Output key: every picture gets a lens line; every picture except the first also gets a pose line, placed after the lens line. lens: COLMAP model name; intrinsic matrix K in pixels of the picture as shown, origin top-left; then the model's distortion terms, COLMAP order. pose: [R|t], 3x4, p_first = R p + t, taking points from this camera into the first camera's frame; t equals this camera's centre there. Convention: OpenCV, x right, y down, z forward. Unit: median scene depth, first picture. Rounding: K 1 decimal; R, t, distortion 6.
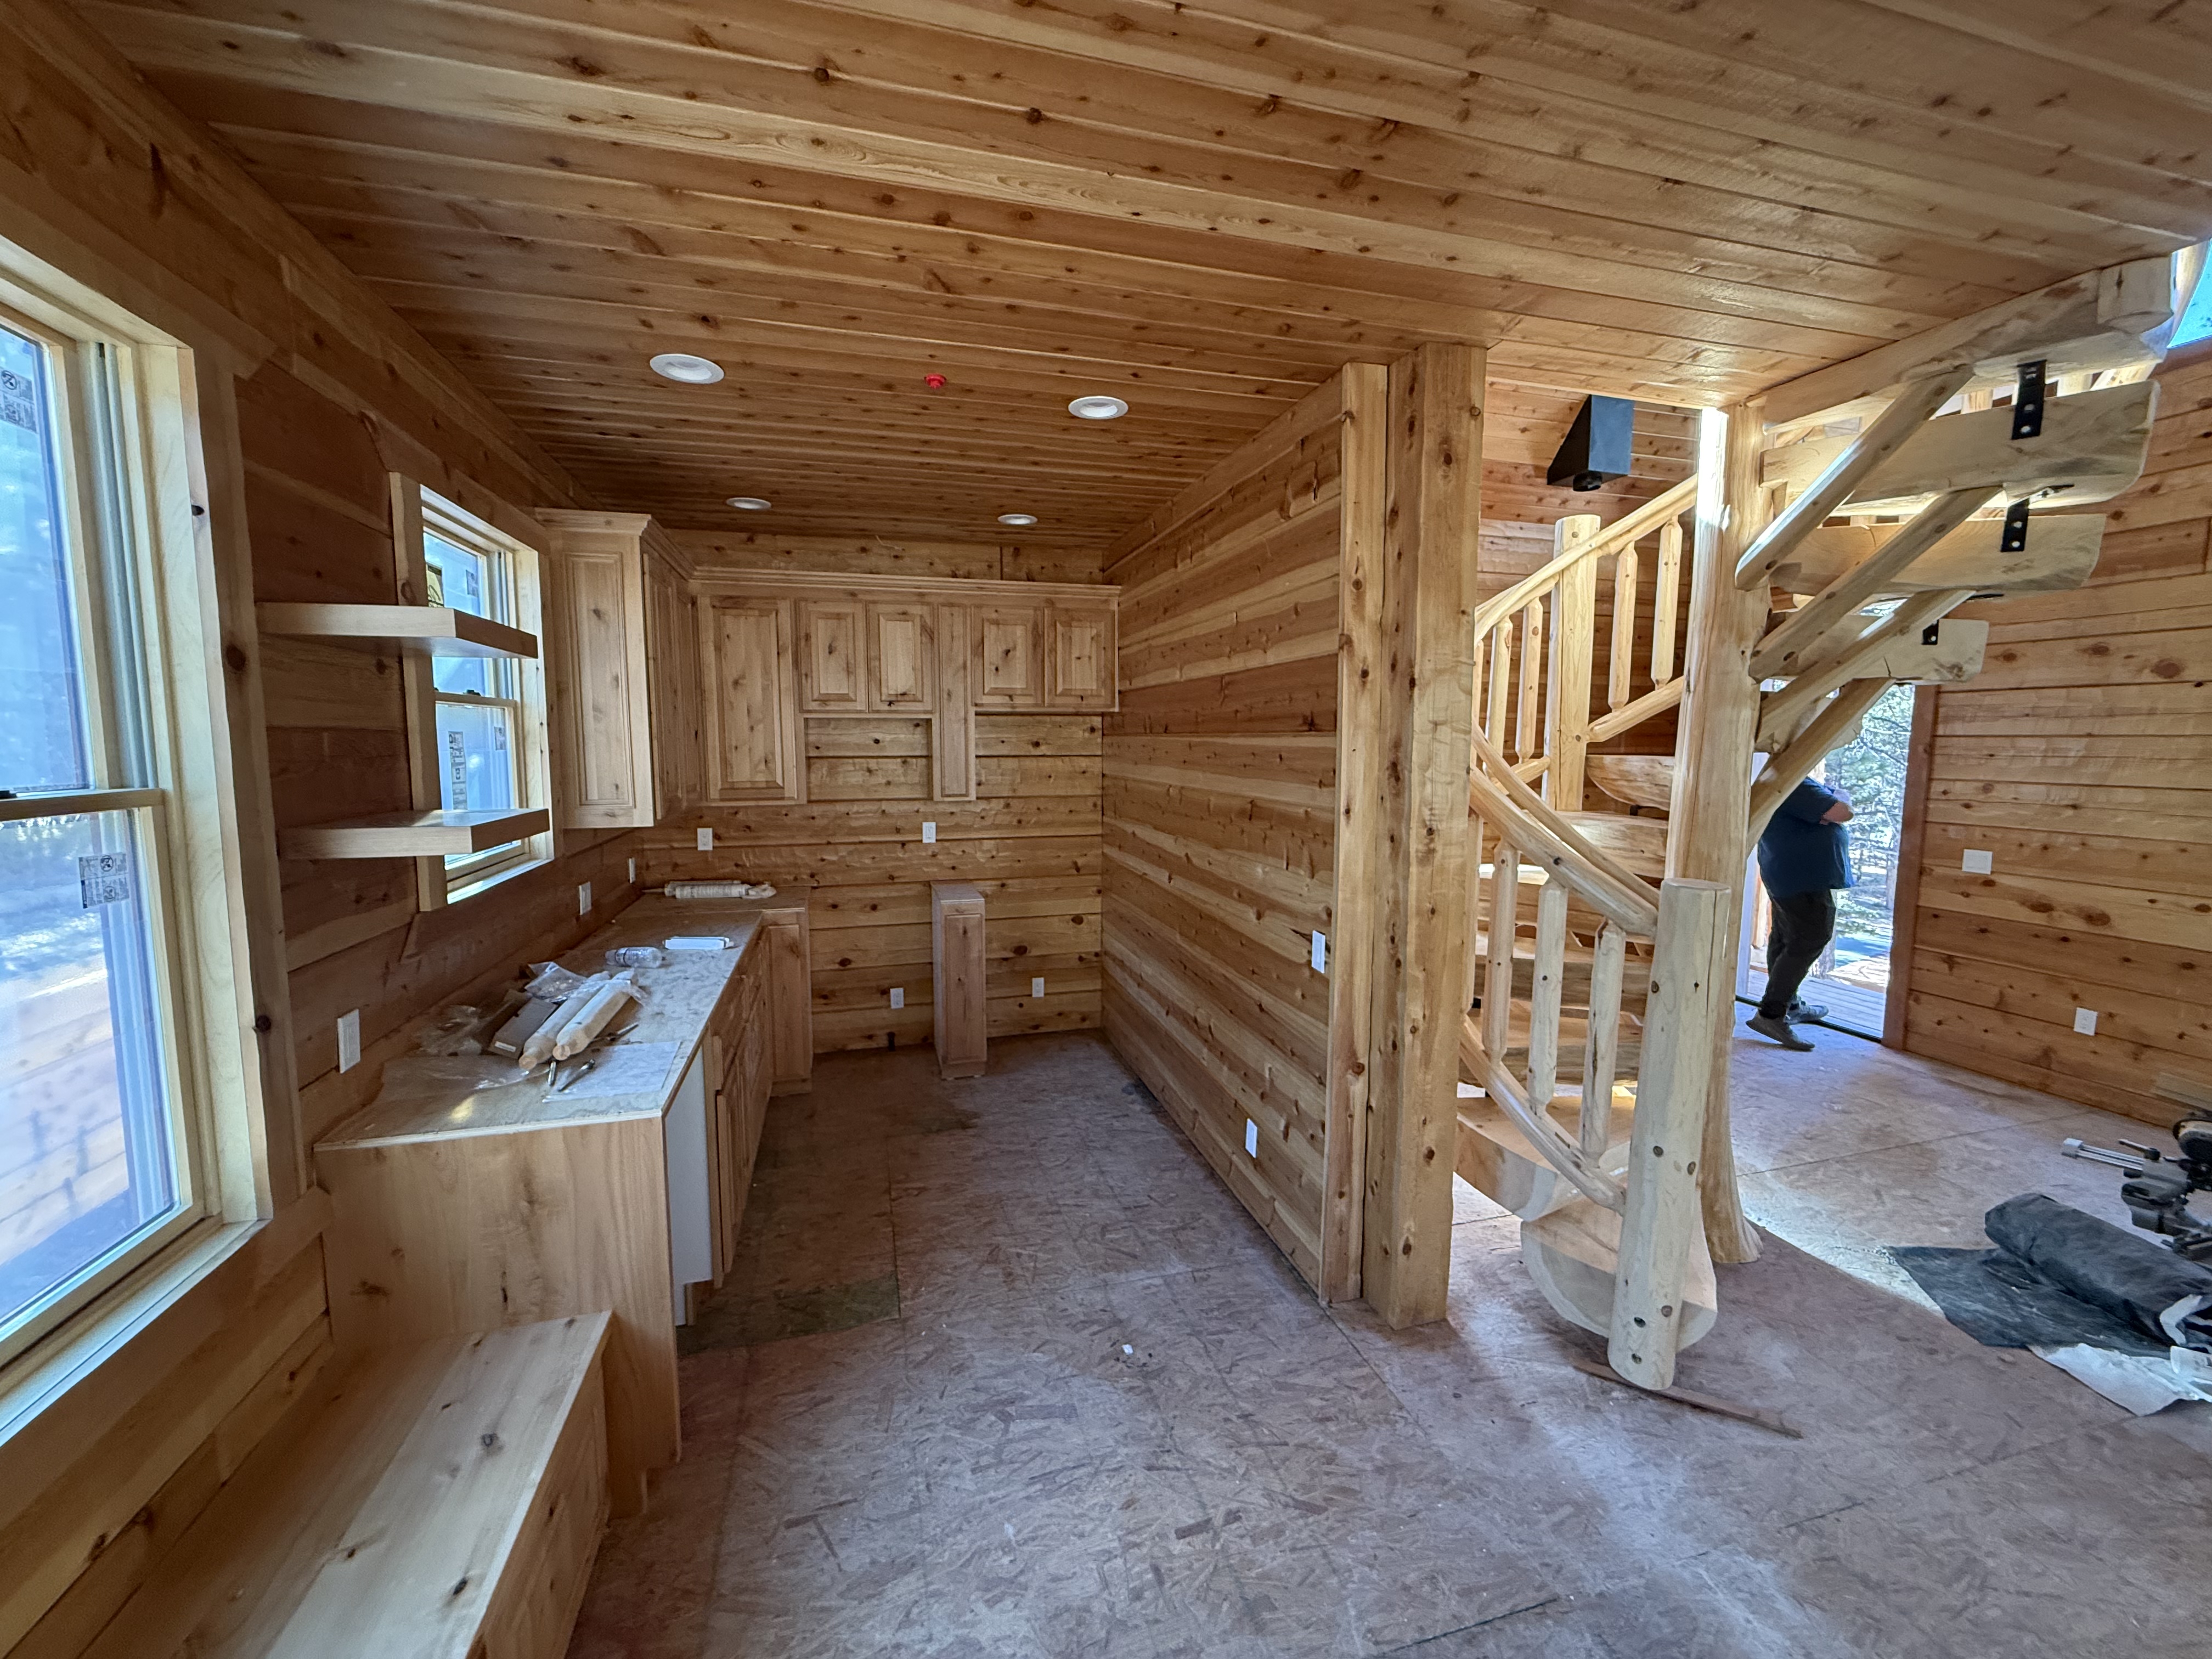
lens RADIAL K [[877.2, 0, 1098.0], [0, 877.2, 827.4], [0, 0, 1]] dist [-0.001925, -0.000024]
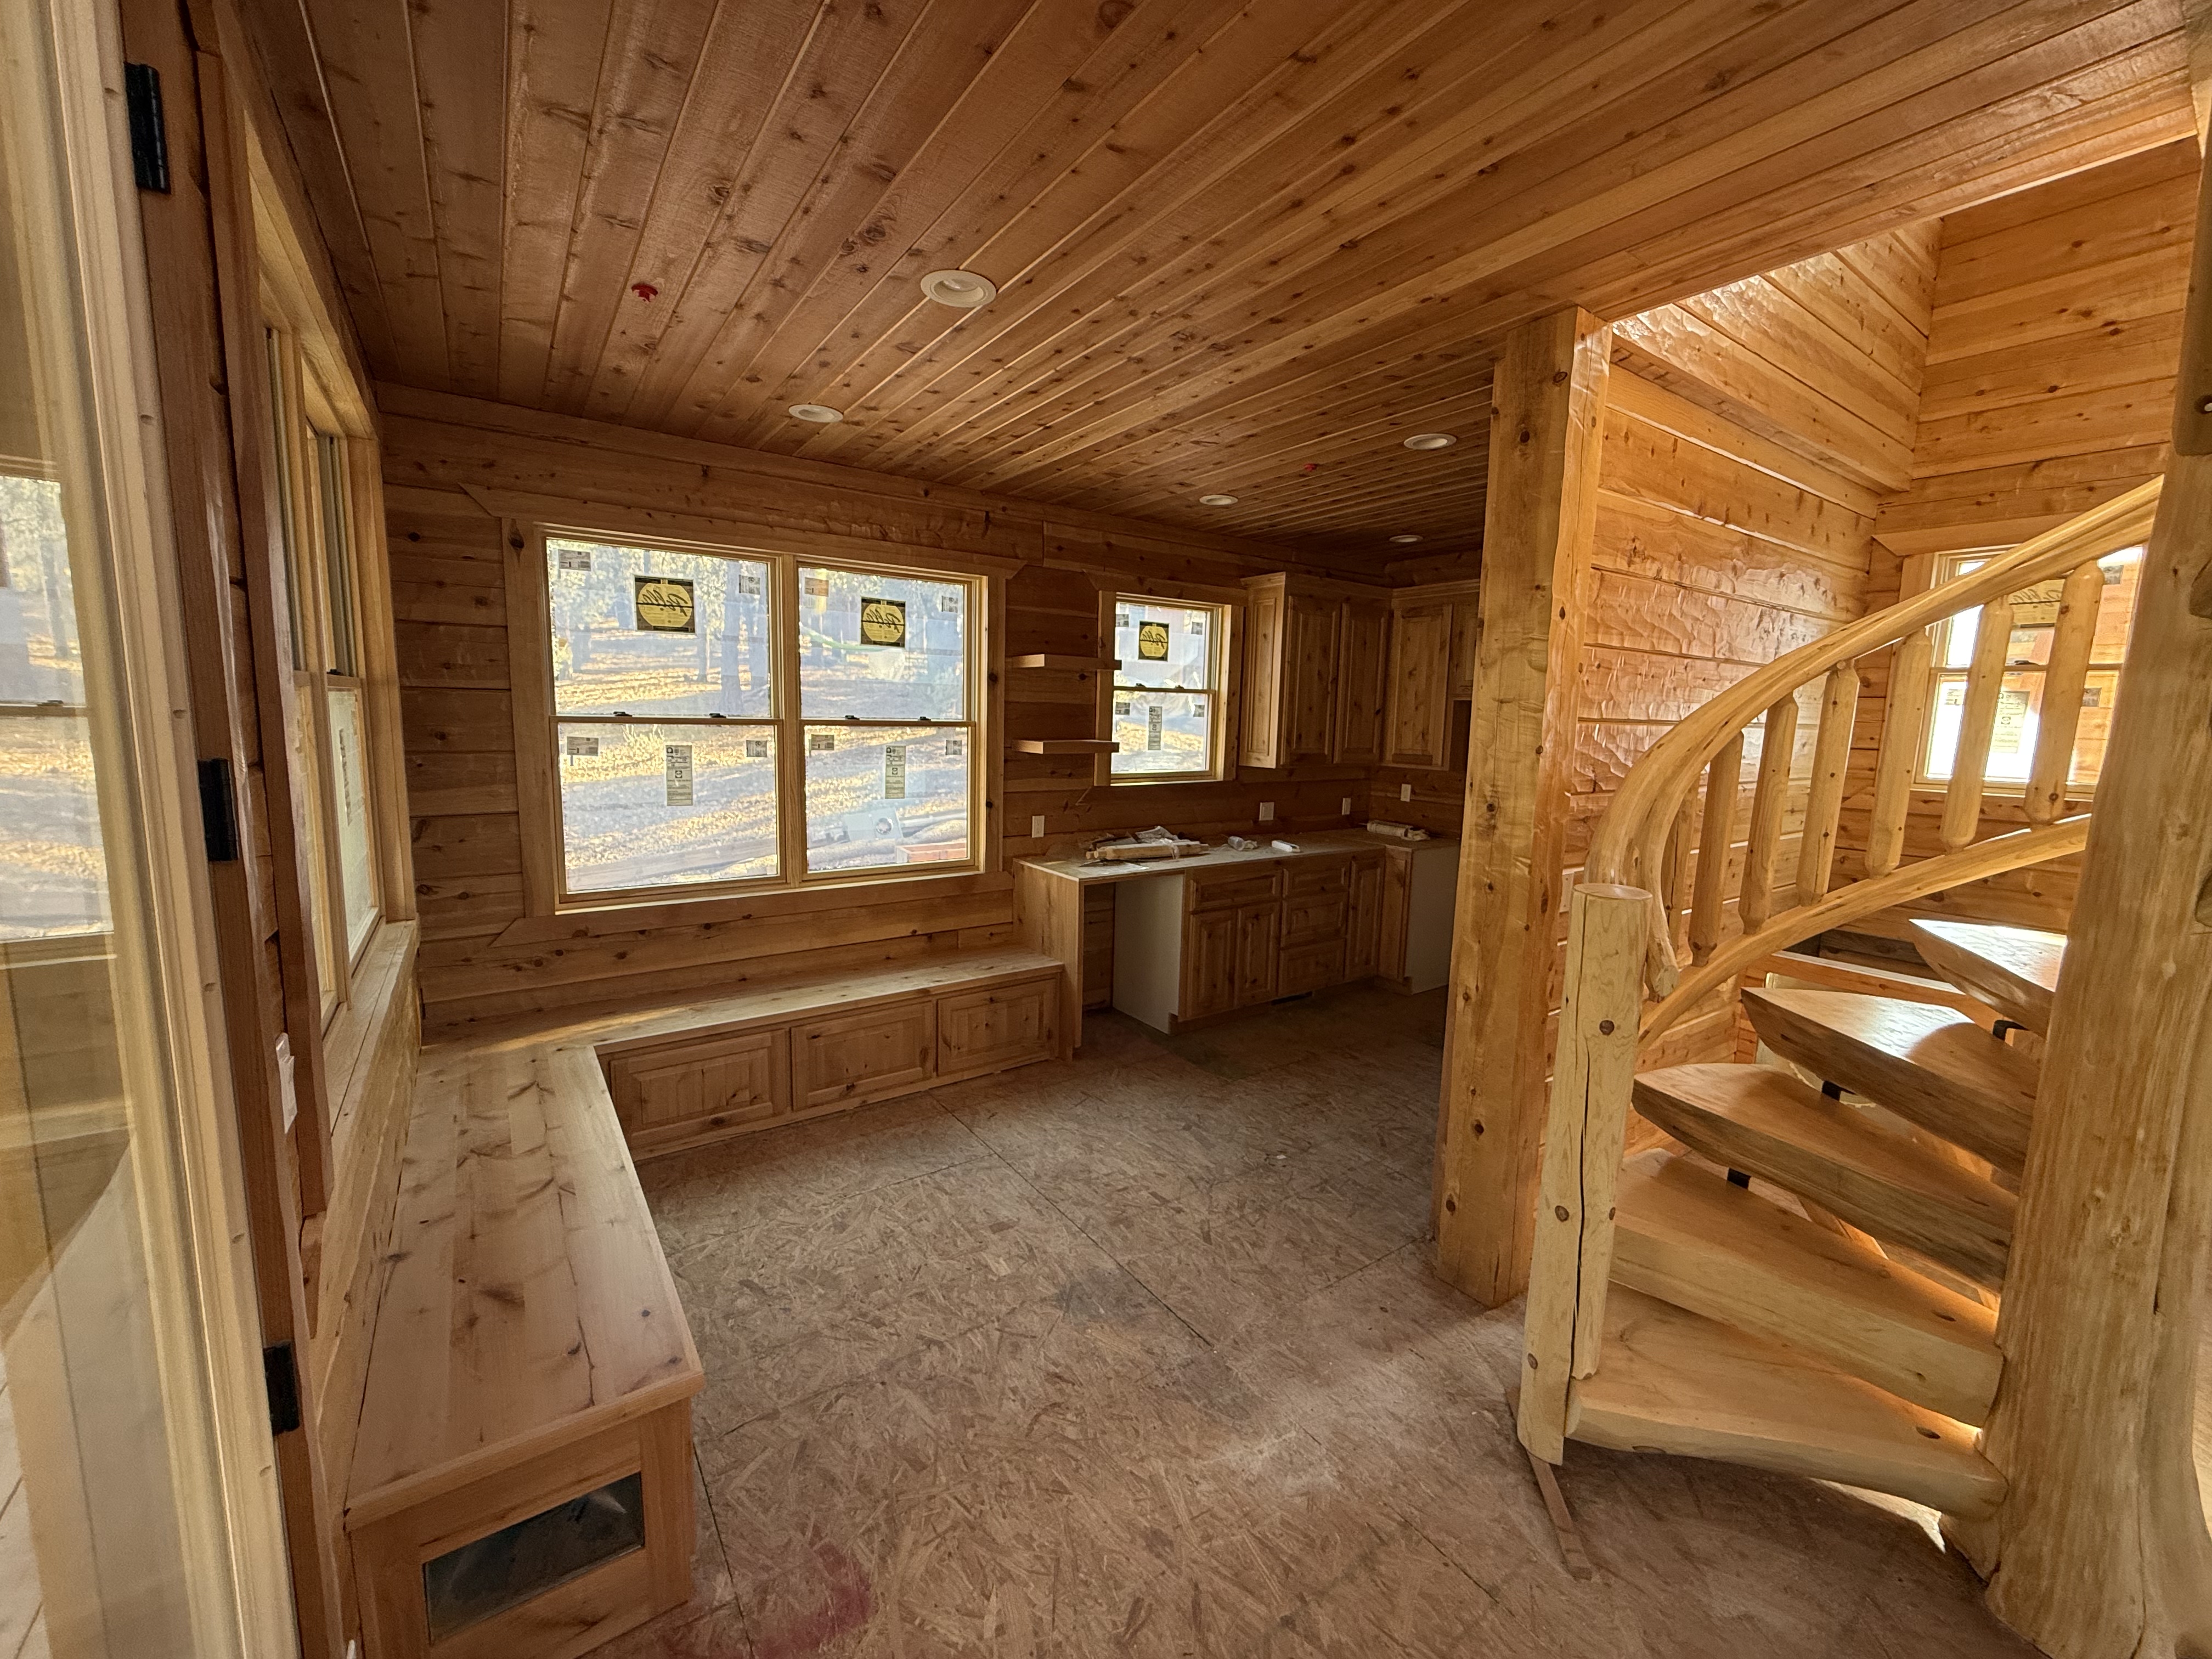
lens RADIAL K [[877.2, 0, 1098.0], [0, 877.2, 827.4], [0, 0, 1]] dist [-0.001925, -0.000024]
pose [[0.328416, 0.132646, -0.935173, 1.198408], [-0.118364, 0.988065, 0.098580, -0.019118], [0.937087, 0.078315, 0.340197, 0.227849]]
